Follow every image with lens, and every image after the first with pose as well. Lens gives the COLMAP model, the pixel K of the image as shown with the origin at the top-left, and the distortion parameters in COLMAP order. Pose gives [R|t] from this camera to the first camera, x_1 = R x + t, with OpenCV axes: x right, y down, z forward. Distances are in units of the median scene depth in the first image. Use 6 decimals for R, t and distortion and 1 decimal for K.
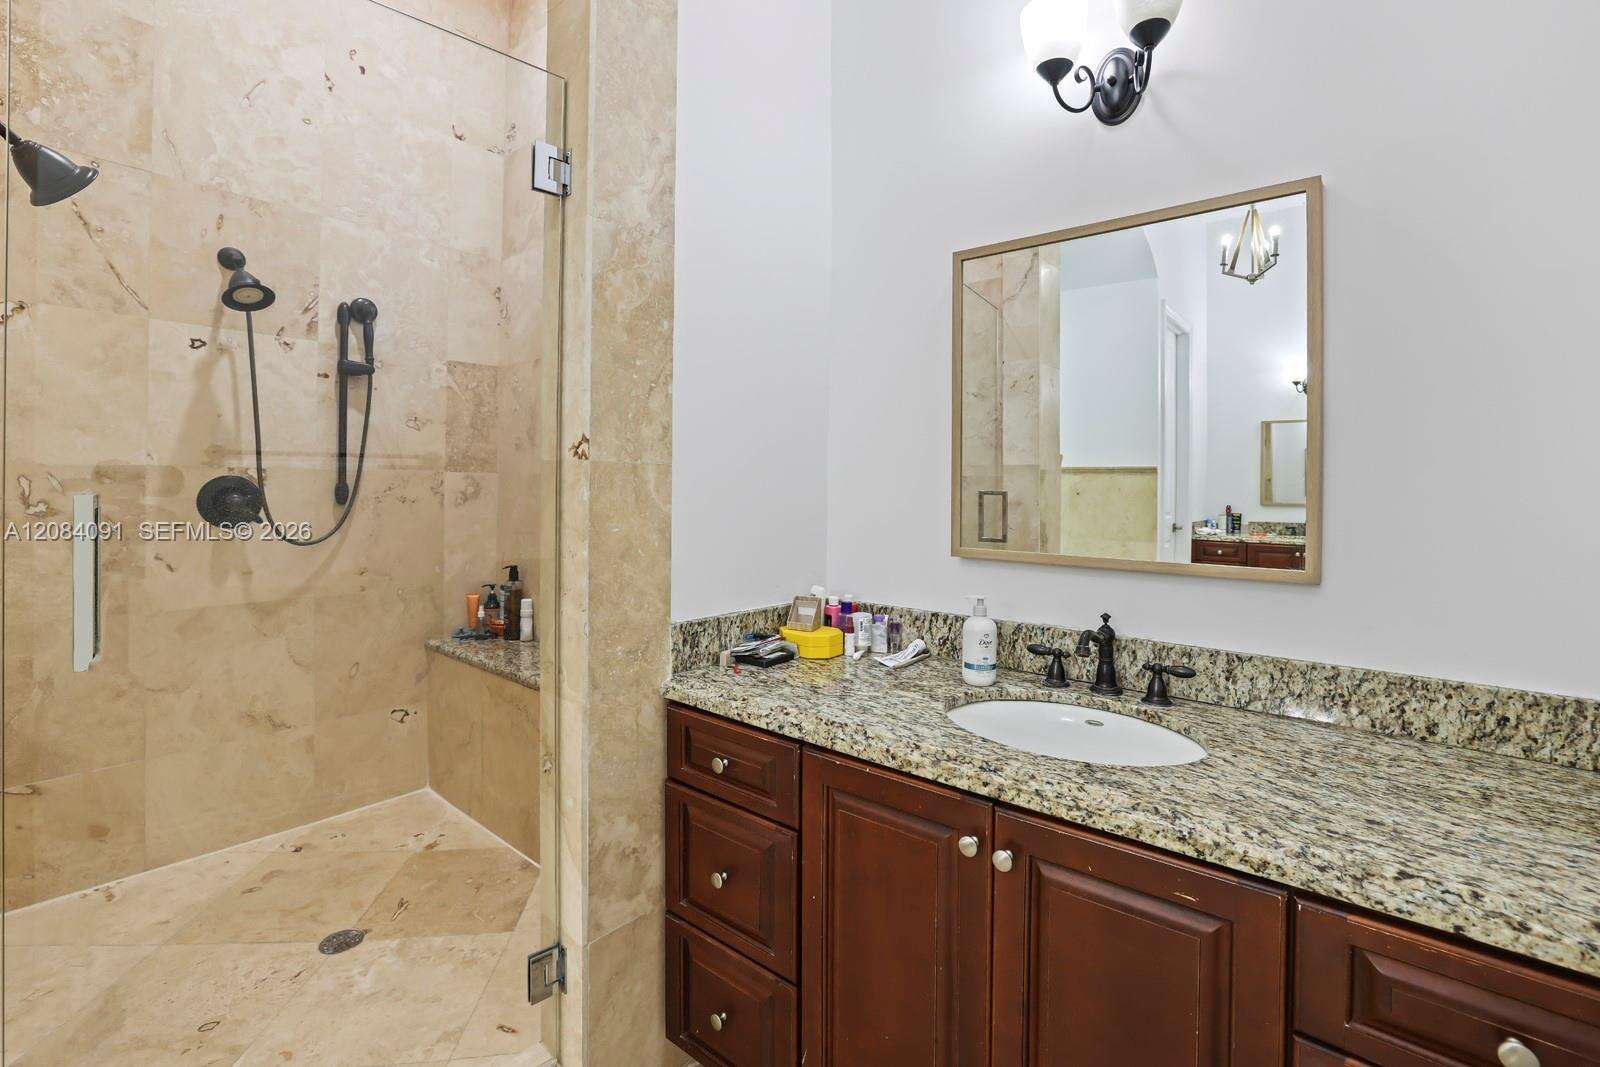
lens RADIAL K [[723.4, 0, 799.5], [0, 723.4, 451.6], [0, 0, 1]] dist [-0.049776, 0.014199]
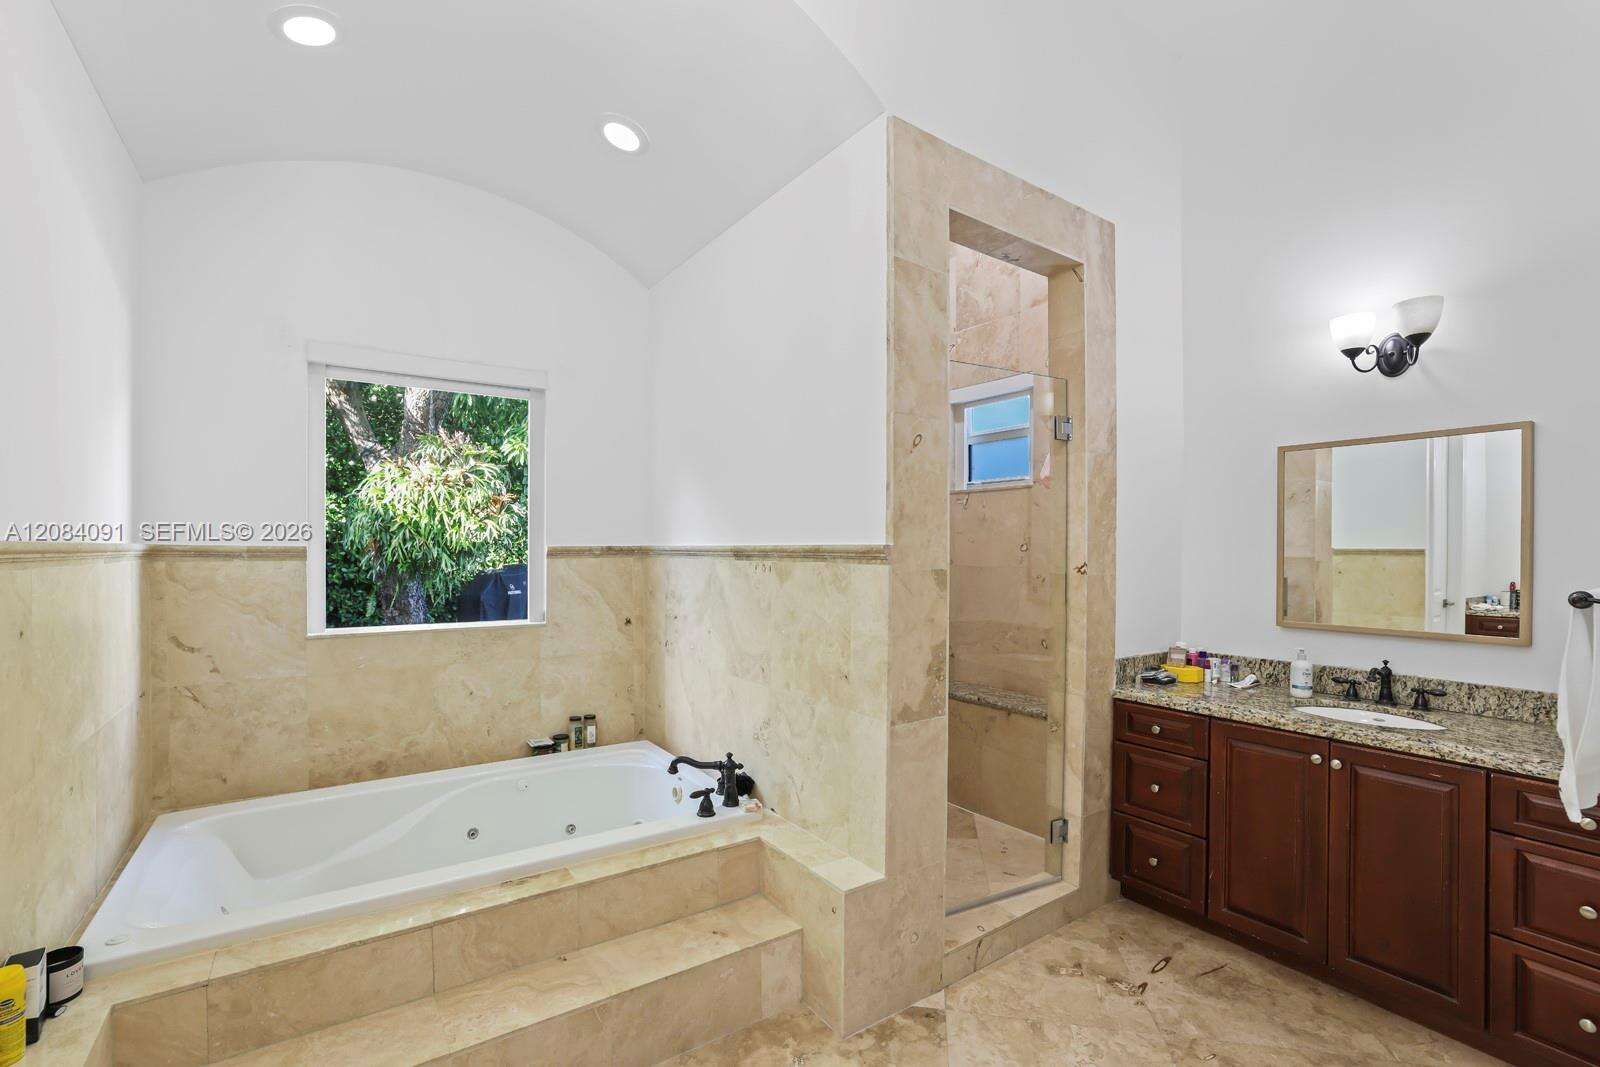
lens RADIAL K [[691.4, 0, 796.2], [0, 691.4, 537.4], [0, 0, 1]] dist [-0.050110, 0.017301]
pose [[0.957399, -0.012560, -0.288495, -0.486777], [0.019644, 0.999572, 0.021675, -0.141775], [0.288099, -0.026419, 0.957236, -1.004421]]
